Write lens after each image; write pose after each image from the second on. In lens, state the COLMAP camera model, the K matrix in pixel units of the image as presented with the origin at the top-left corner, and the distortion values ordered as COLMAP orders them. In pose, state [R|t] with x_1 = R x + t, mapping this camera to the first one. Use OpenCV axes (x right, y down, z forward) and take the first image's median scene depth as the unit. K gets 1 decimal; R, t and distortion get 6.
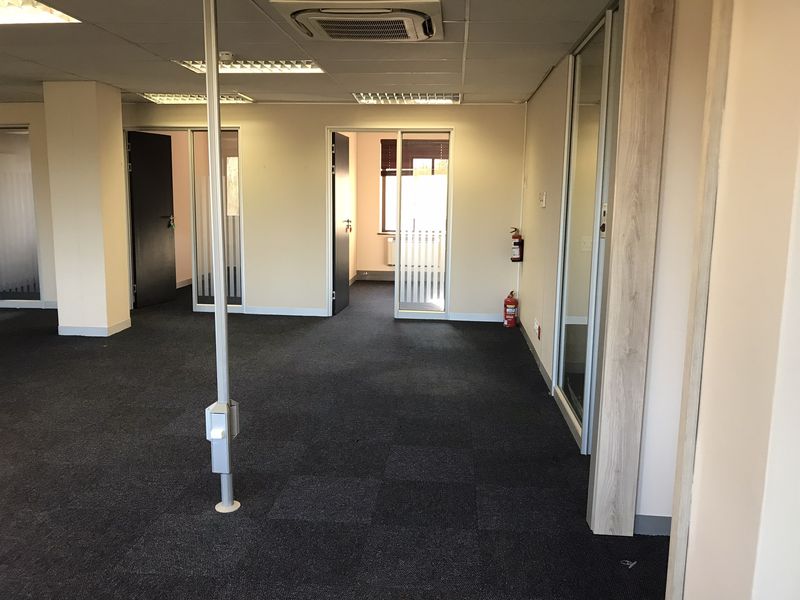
lens RADIAL K [[667.8, 0, 389.2], [0, 667.8, 288.8], [0, 0, 1]] dist [0.025536, -0.001426]
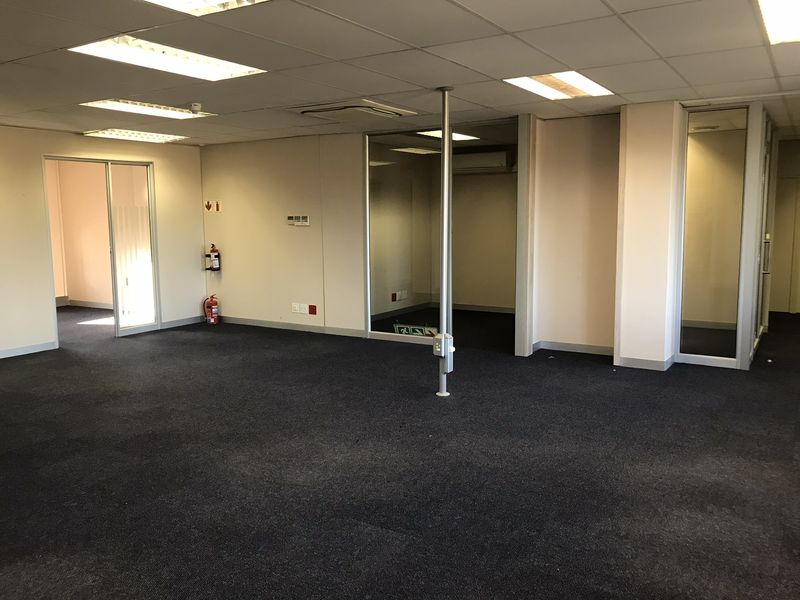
lens RADIAL K [[667.8, 0, 389.2], [0, 667.8, 288.8], [0, 0, 1]] dist [0.025536, -0.001426]
pose [[0.459852, -0.127758, 0.878757, -0.966444], [0.152988, 0.986197, 0.063319, -0.045141], [-0.874718, 0.105321, 0.473050, 0.138896]]
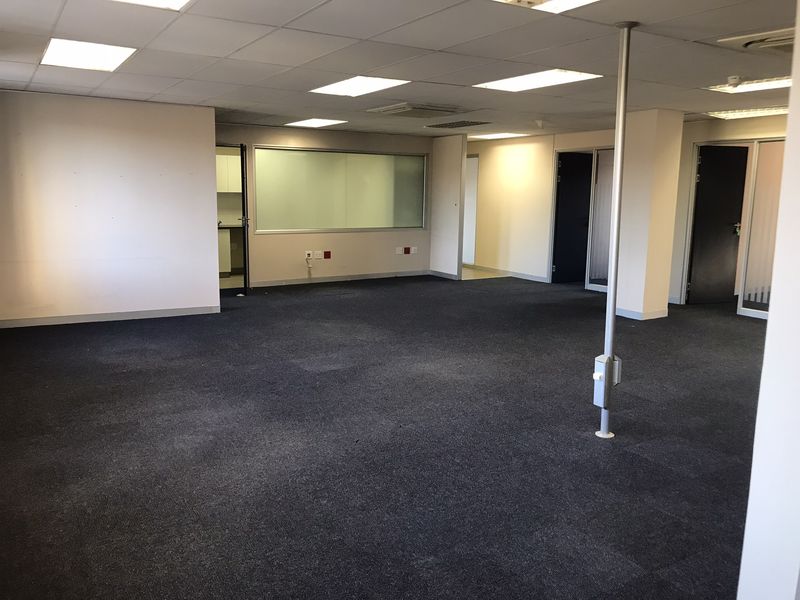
lens RADIAL K [[667.8, 0, 389.2], [0, 667.8, 288.8], [0, 0, 1]] dist [0.025536, -0.001426]
pose [[0.589250, 0.116476, -0.799511, 0.257134], [-0.126503, 0.990650, 0.051087, 0.010894], [0.797986, 0.071037, 0.598475, -0.077338]]
